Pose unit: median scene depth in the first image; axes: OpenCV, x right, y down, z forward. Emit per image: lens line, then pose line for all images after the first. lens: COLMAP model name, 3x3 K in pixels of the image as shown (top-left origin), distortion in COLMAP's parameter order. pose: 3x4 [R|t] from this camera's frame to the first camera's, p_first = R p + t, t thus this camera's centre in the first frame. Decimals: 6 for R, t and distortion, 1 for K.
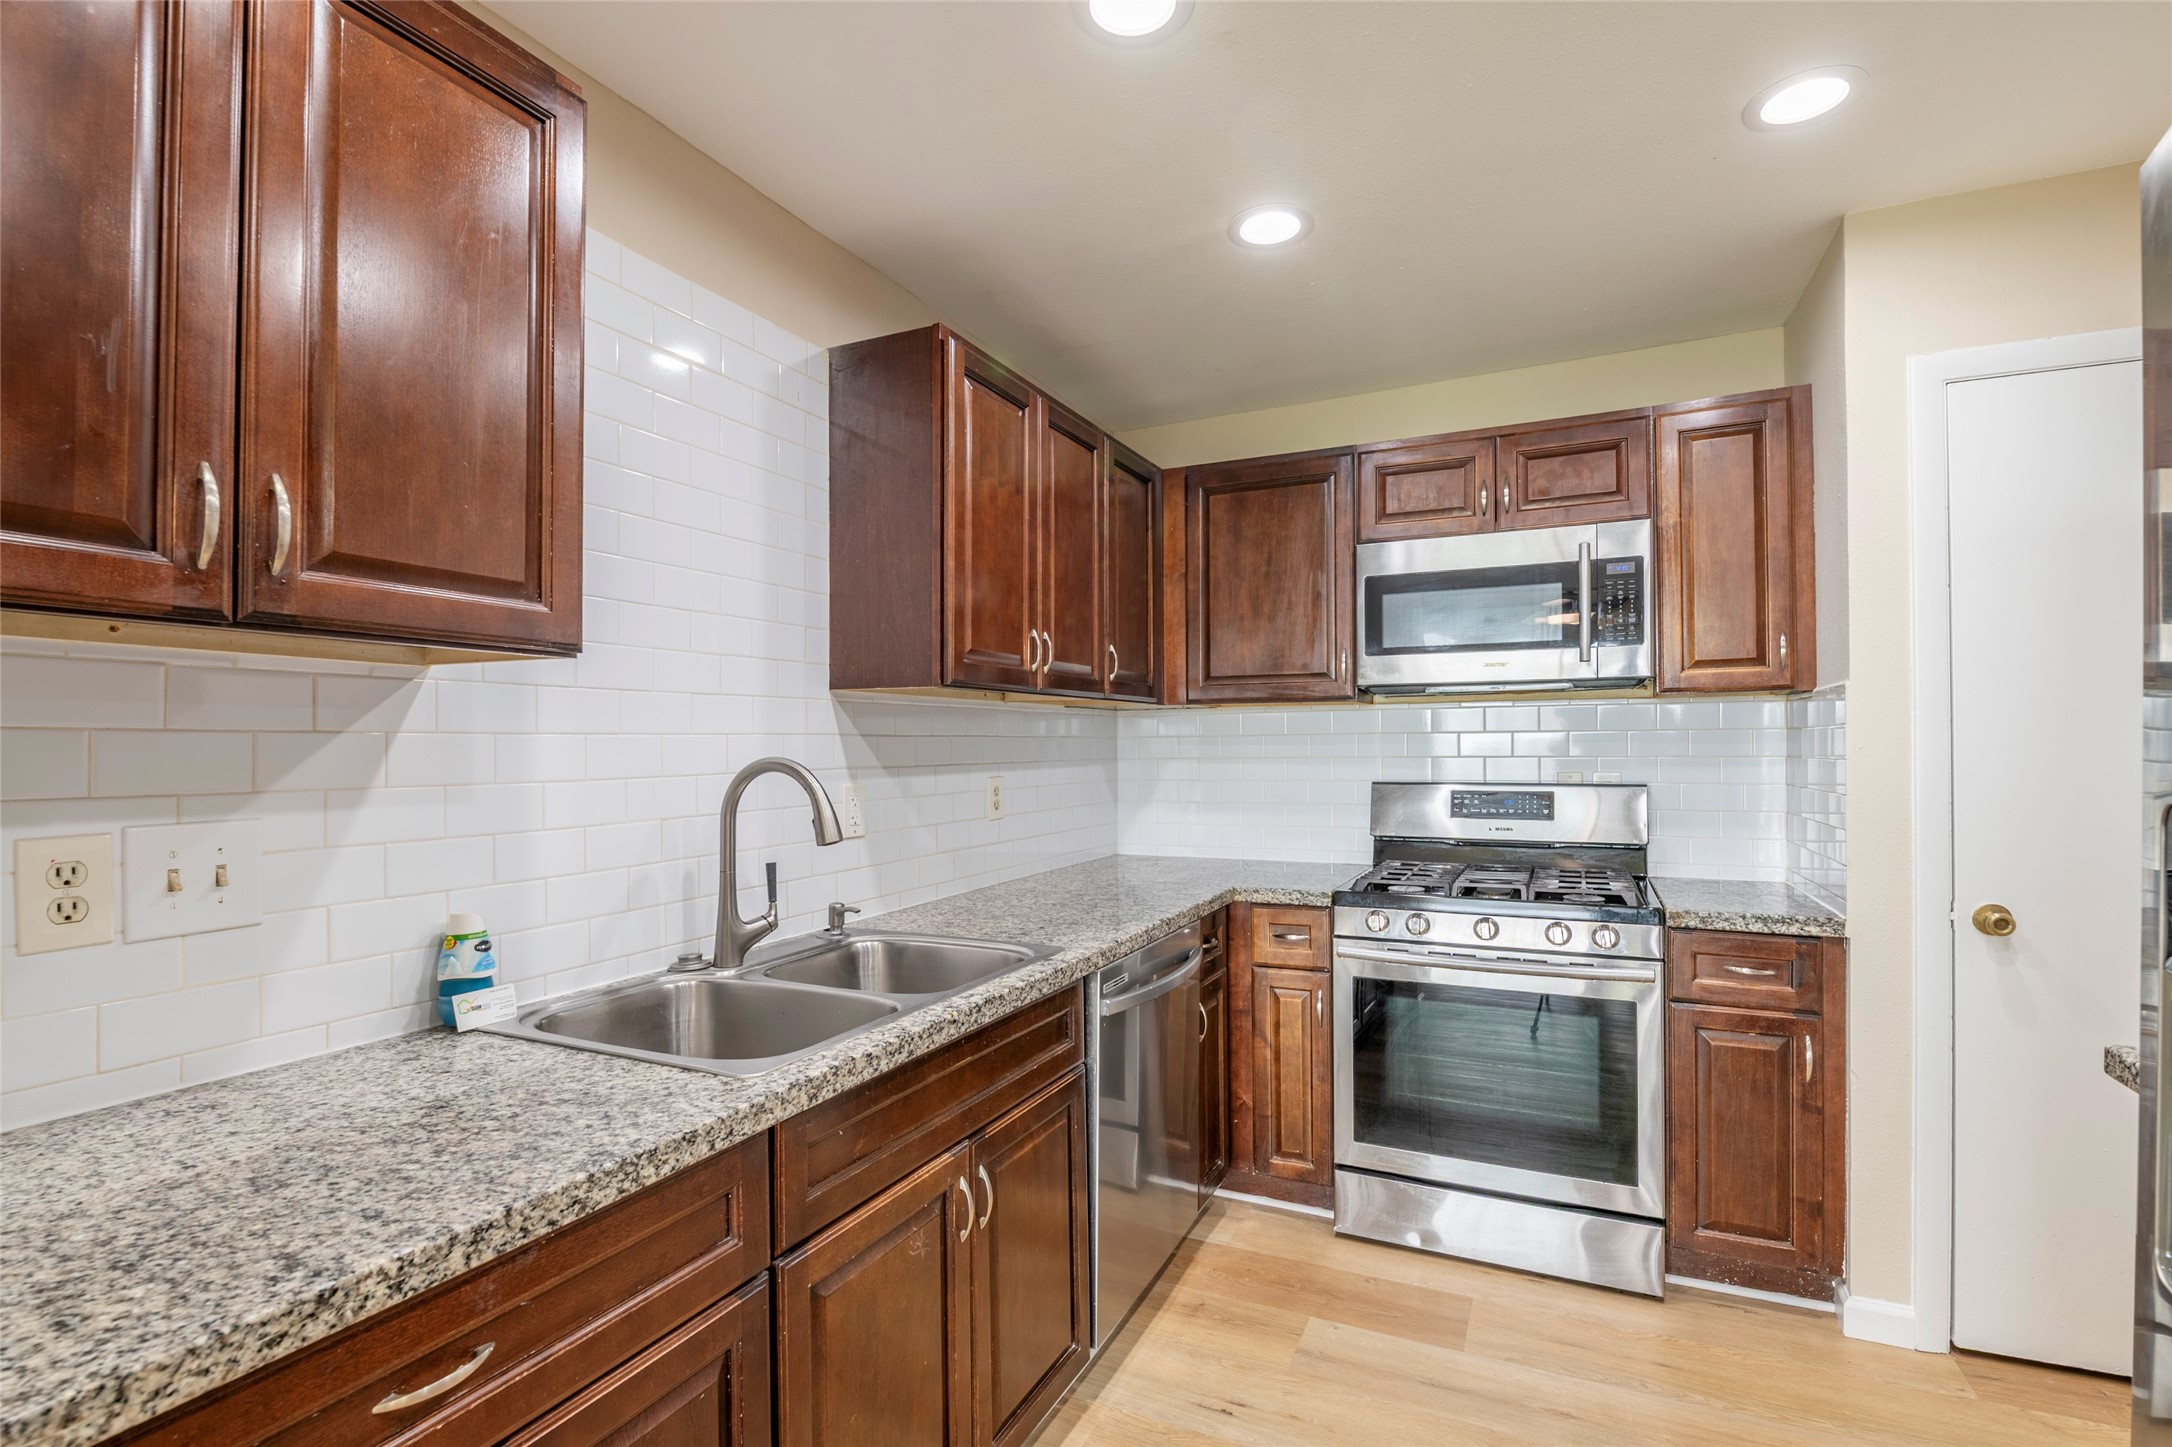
lens RADIAL K [[984.1, 0, 1103.2], [0, 984.1, 751.6], [0, 0, 1]] dist [-0.006055, -0.003758]
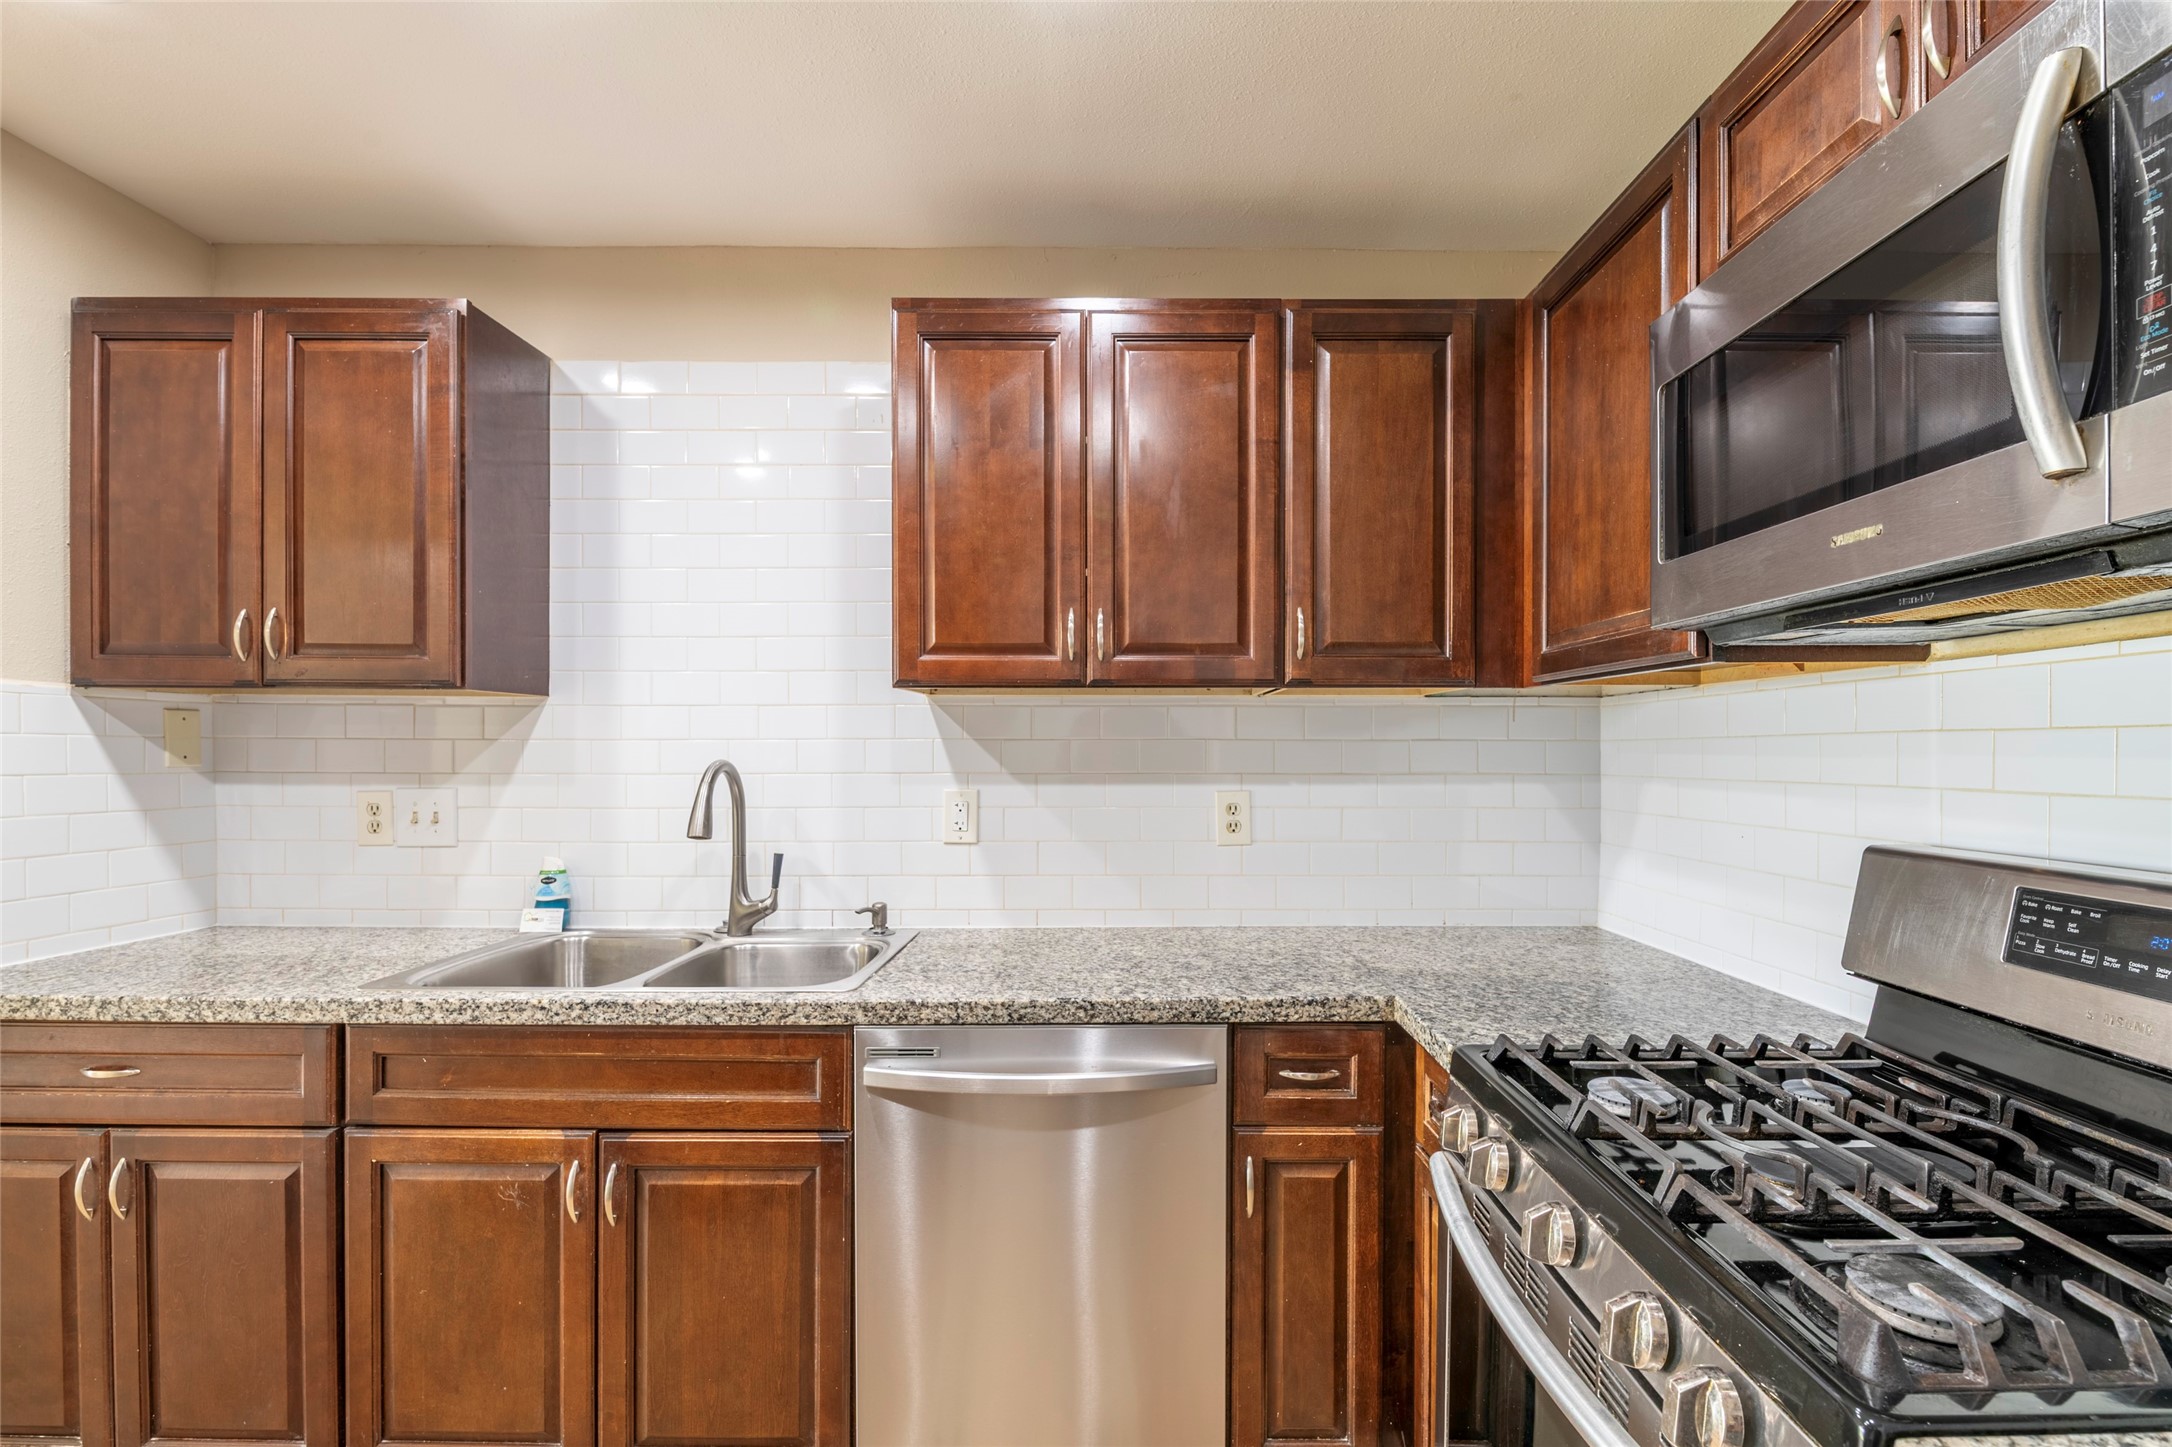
lens RADIAL K [[984.1, 0, 1070.7], [0, 984.1, 752.5], [0, 0, 1]] dist [-0.006055, -0.003758]
pose [[0.432897, 0.012938, -0.901351, 1.150371], [-0.011140, 0.999897, 0.009002, -0.023475], [0.901375, 0.006144, 0.432996, 1.138982]]
